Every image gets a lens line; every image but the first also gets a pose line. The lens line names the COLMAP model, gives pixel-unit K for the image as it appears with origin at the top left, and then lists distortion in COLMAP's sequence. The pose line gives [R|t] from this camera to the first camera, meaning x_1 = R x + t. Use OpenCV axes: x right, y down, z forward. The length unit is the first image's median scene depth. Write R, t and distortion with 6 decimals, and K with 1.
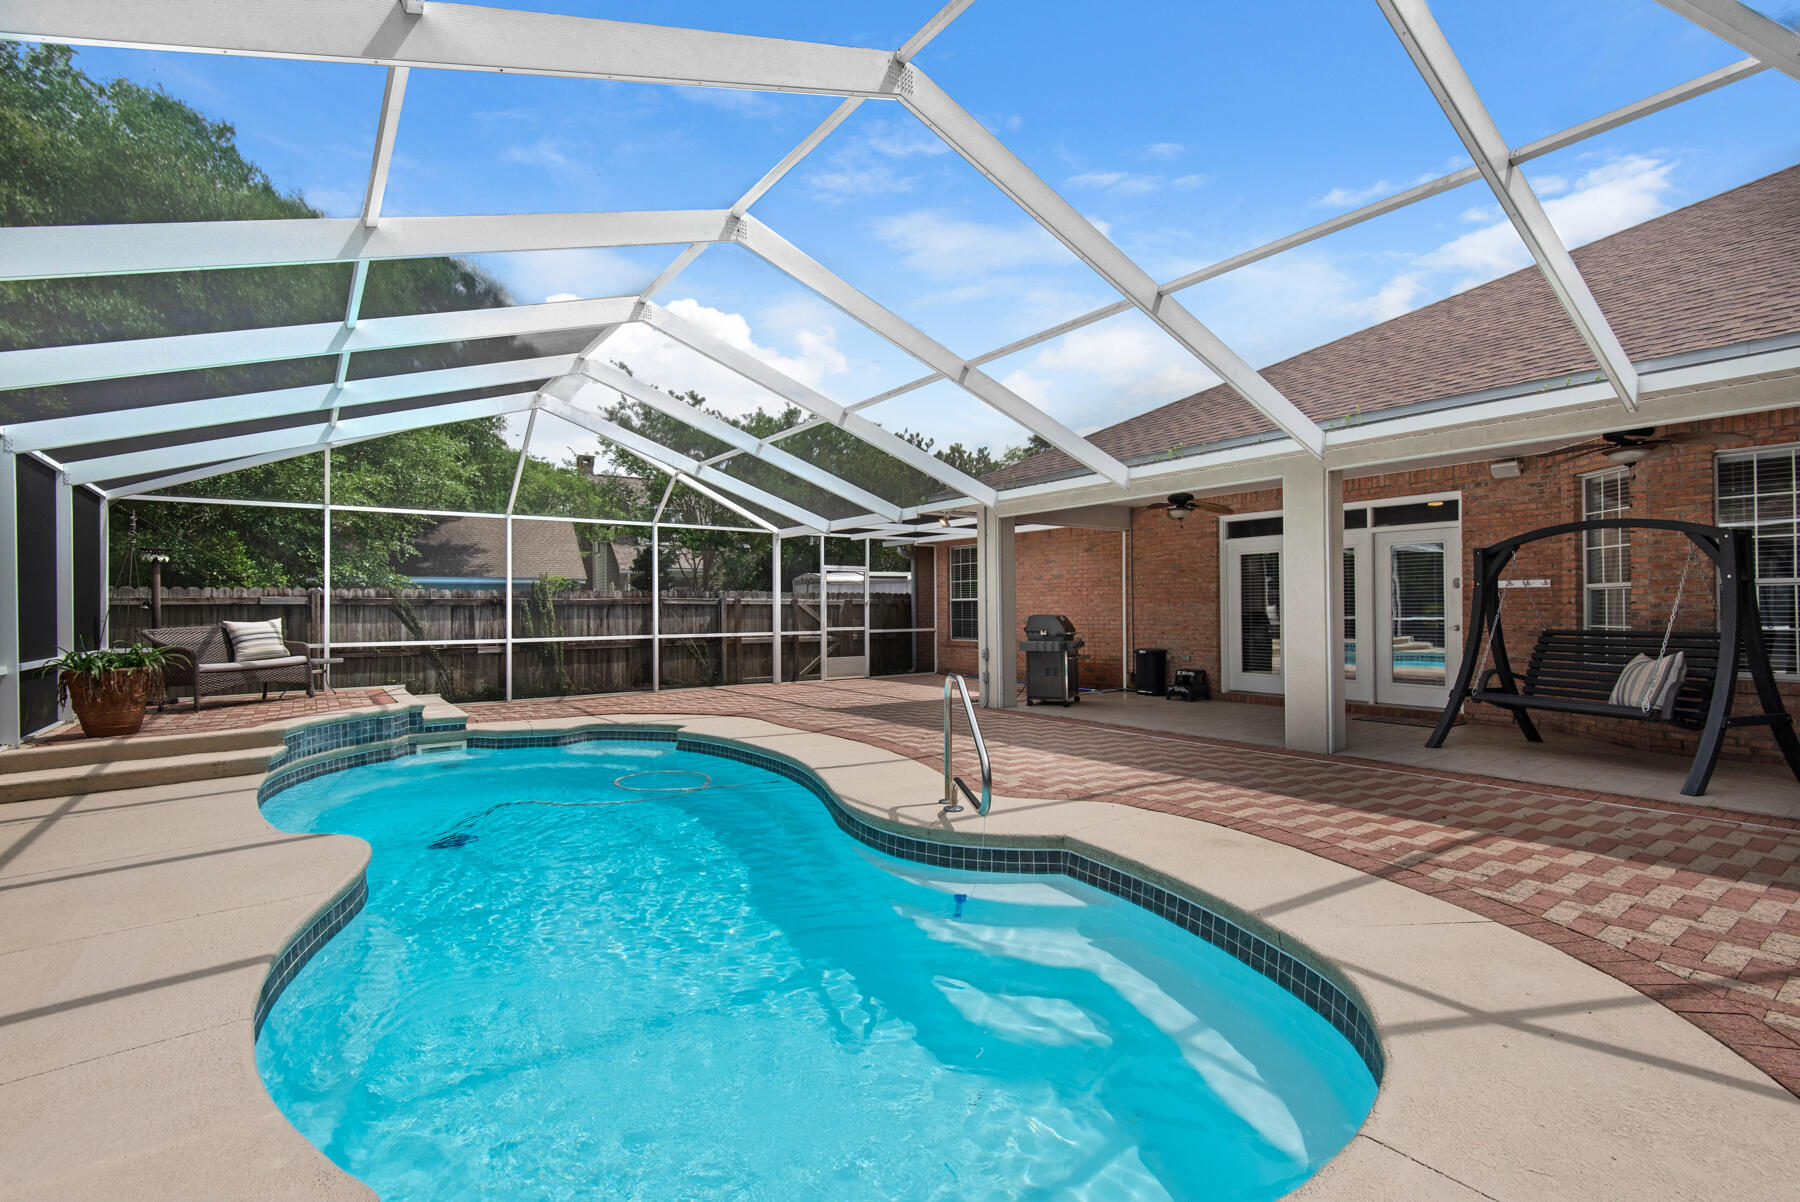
lens RADIAL K [[809.0, 0, 900.0], [0, 809.0, 601.0], [0, 0, 1]] dist [0.034685, -0.022062]
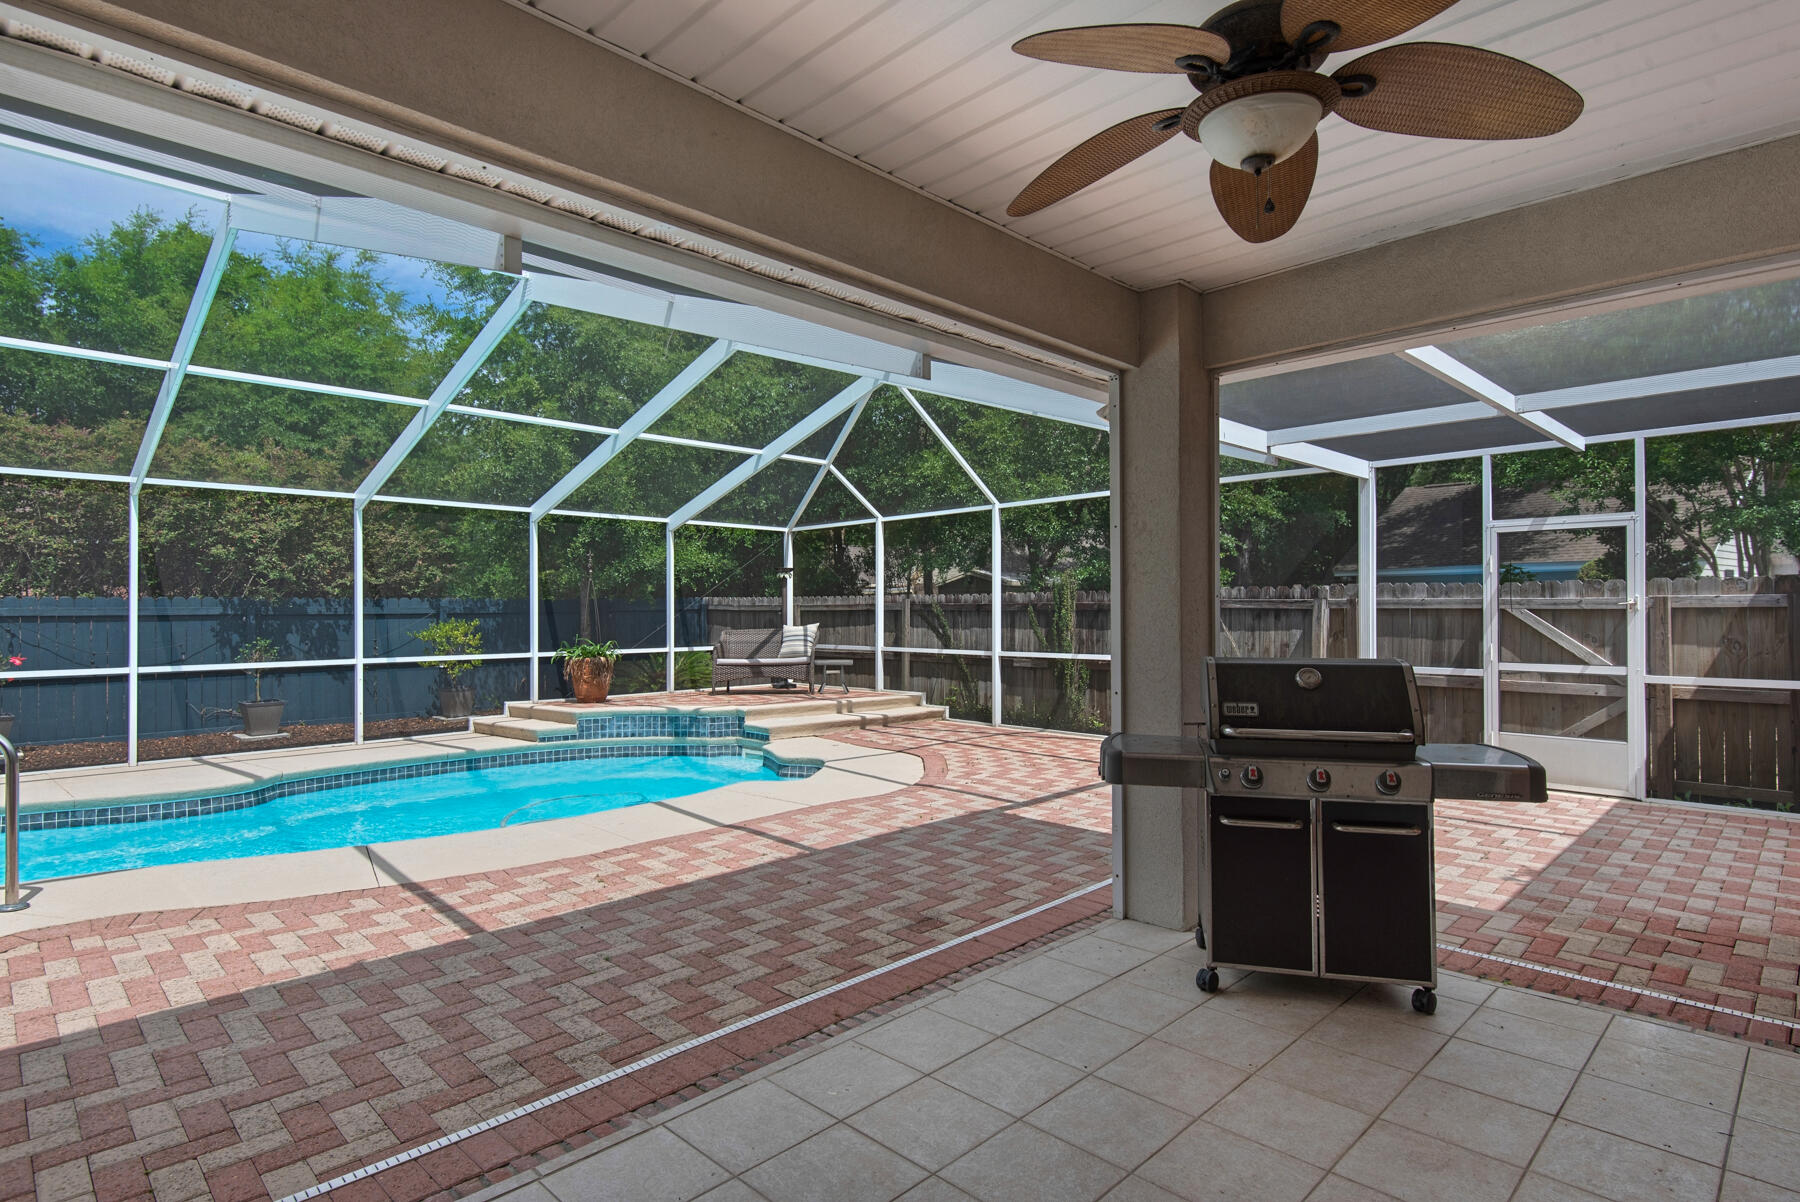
lens RADIAL K [[926.6, 0, 900.0], [0, 926.6, 601.0], [0, 0, 1]] dist [0.009342, -0.001145]
pose [[0.147577, -0.003574, -0.989044, 0.611246], [0.014321, 0.999896, -0.001477, -0.007387], [0.988947, -0.013947, 0.147613, 1.024798]]
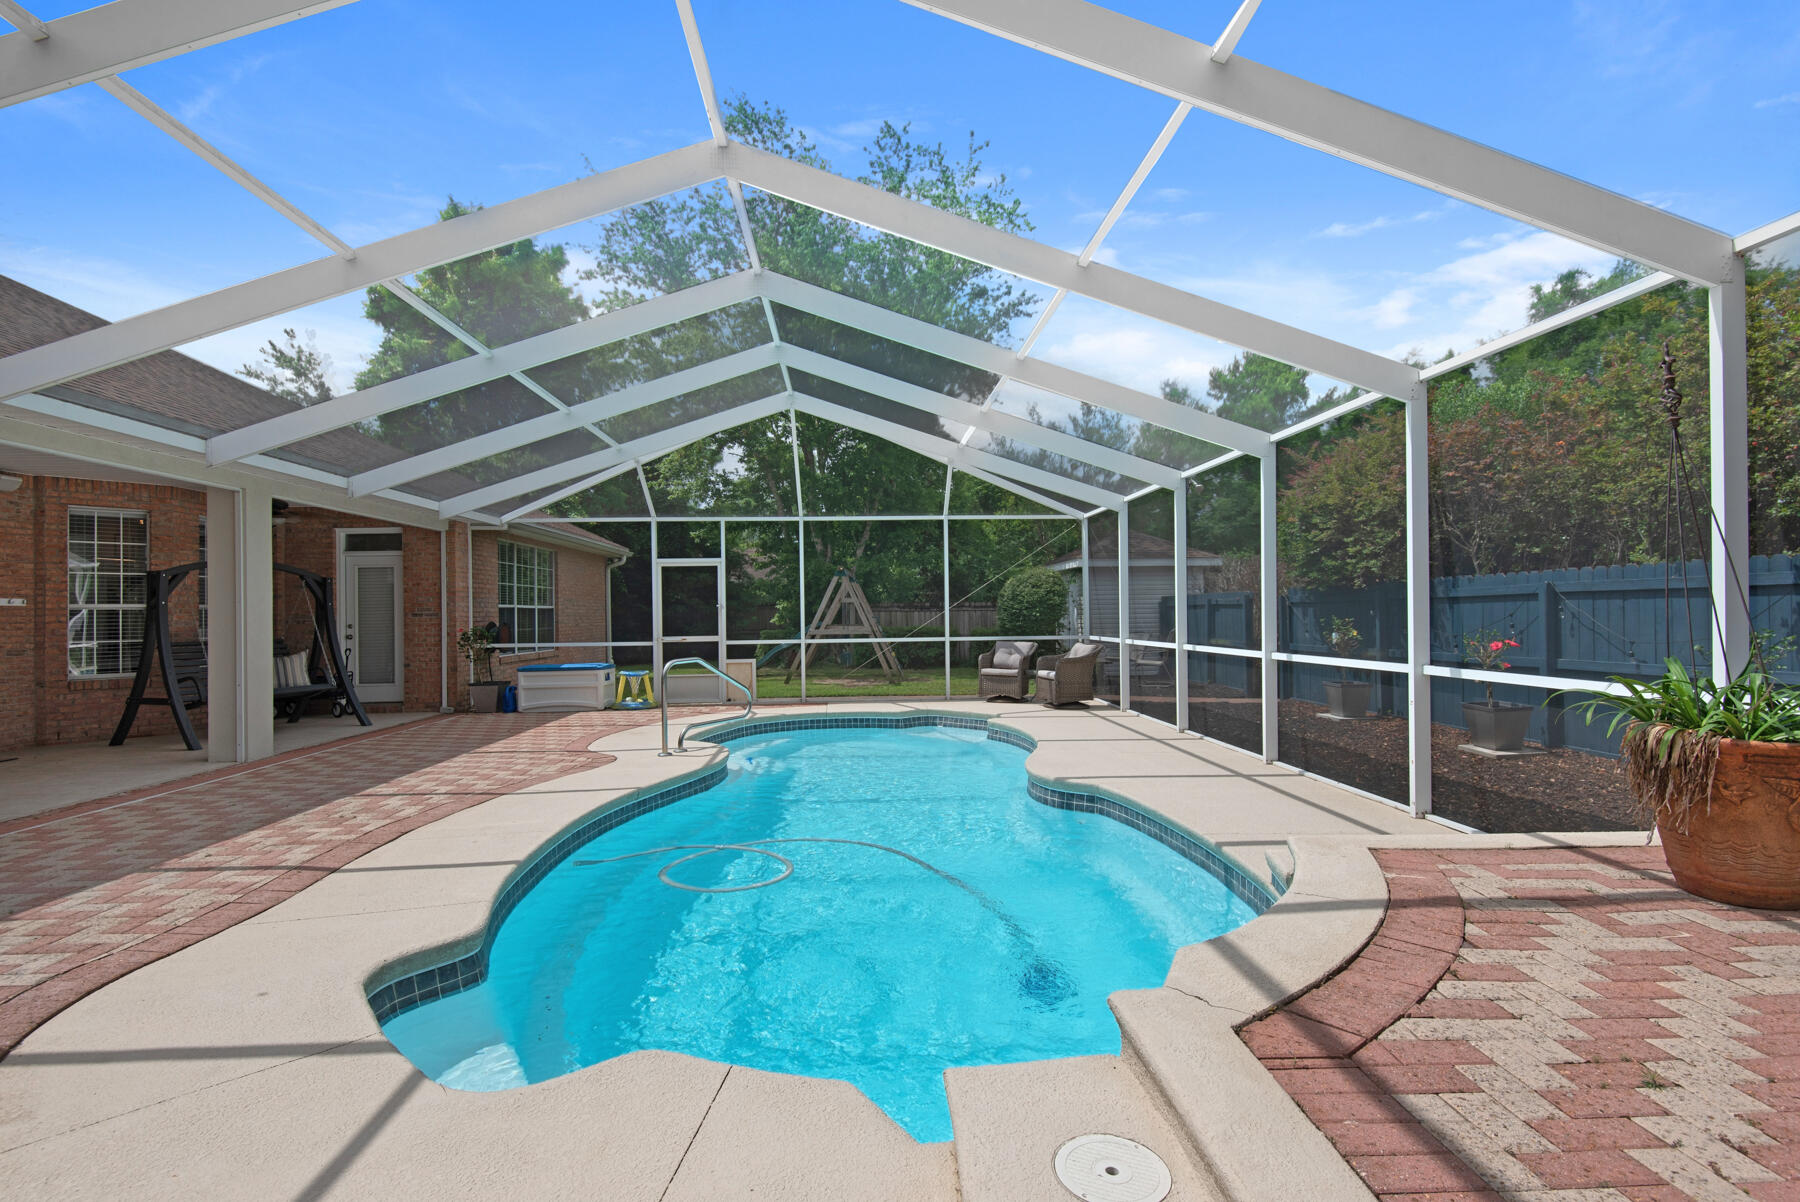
lens RADIAL K [[868.5, 0, 900.0], [0, 868.5, 601.0], [0, 0, 1]] dist [0.024918, -0.019351]
pose [[-0.835218, 0.025927, 0.549308, -0.673032], [0.013794, 0.999561, -0.026206, 0.018823], [-0.549746, -0.014311, -0.835209, 1.244857]]
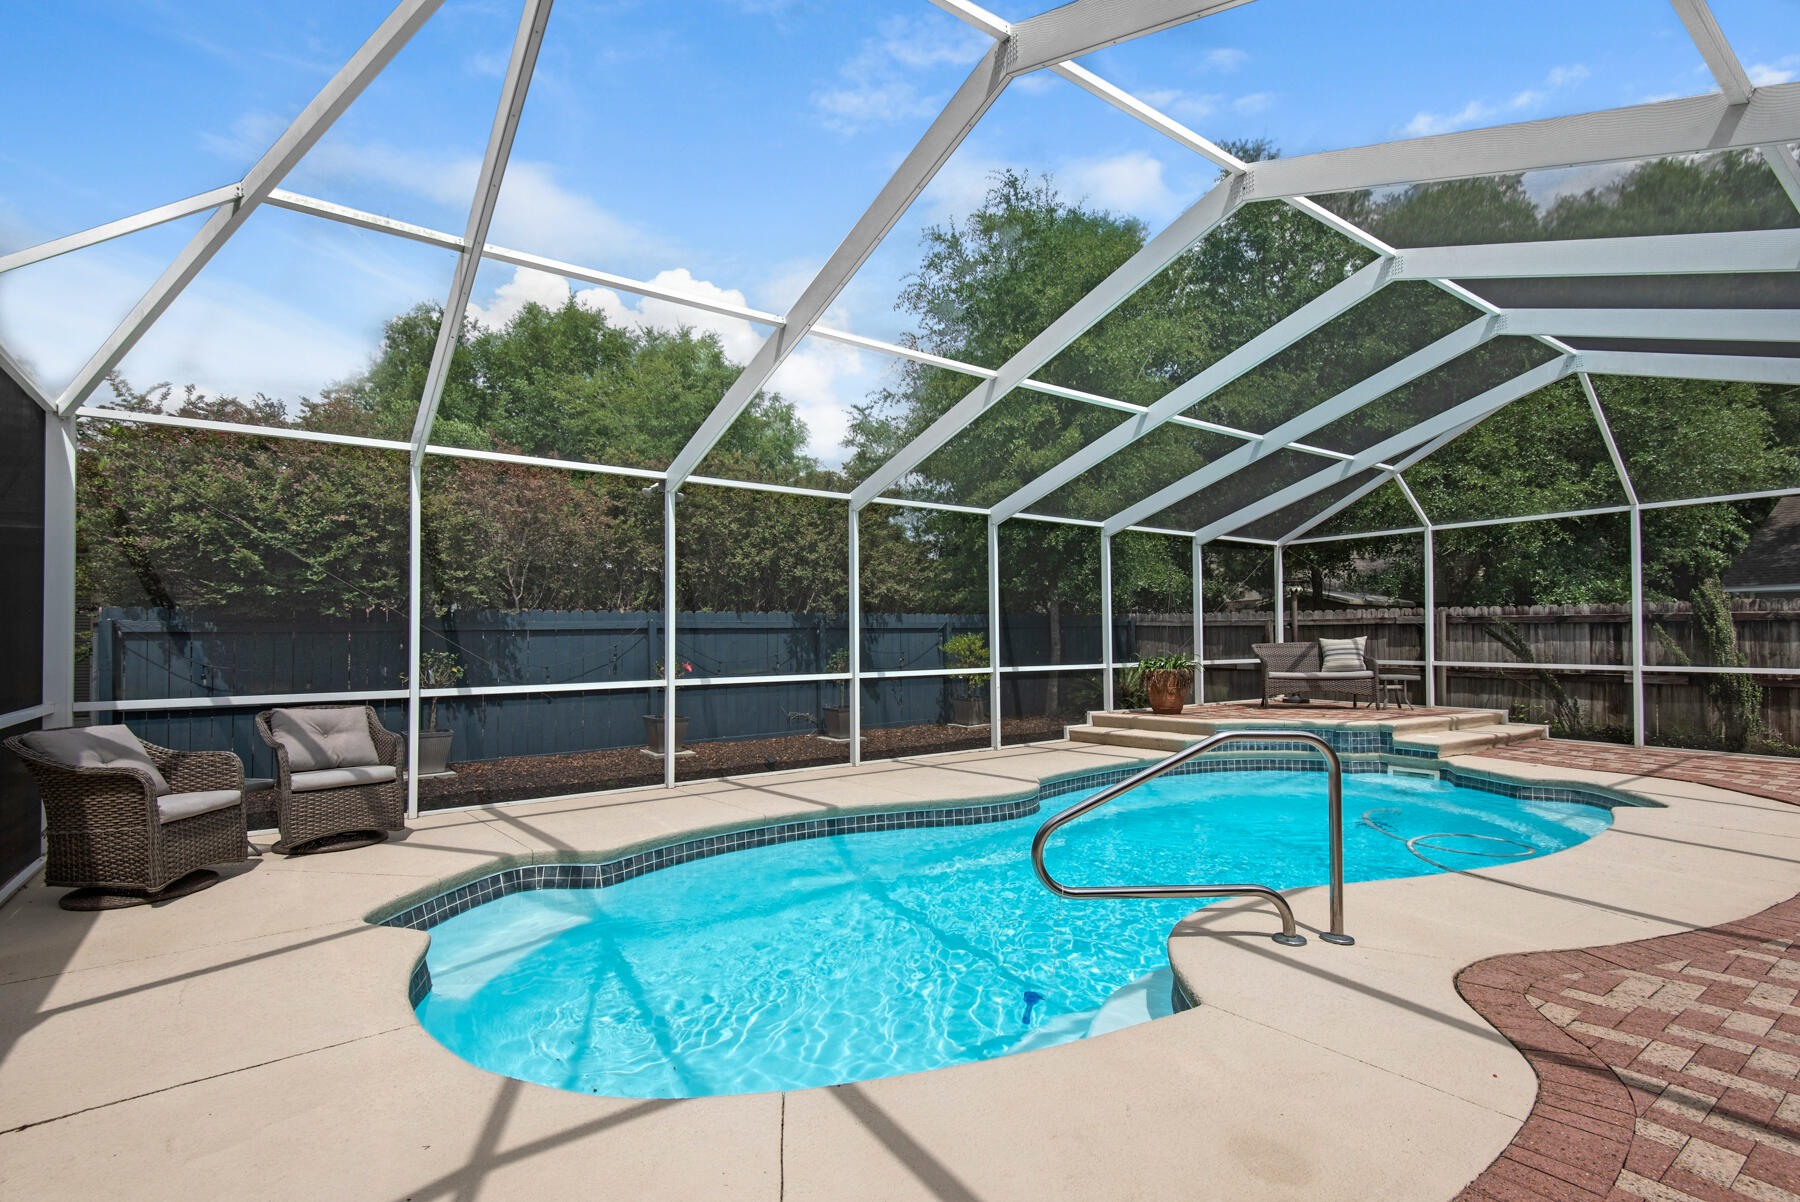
lens RADIAL K [[835.4, 0, 893.6], [0, 835.4, 623.4], [0, 0, 1]] dist [0.023605, -0.000300]
pose [[-0.016956, -0.006914, -0.999832, 0.446932], [0.015811, 0.999849, -0.007182, 0.001342], [0.999731, -0.015930, -0.016844, 0.416119]]
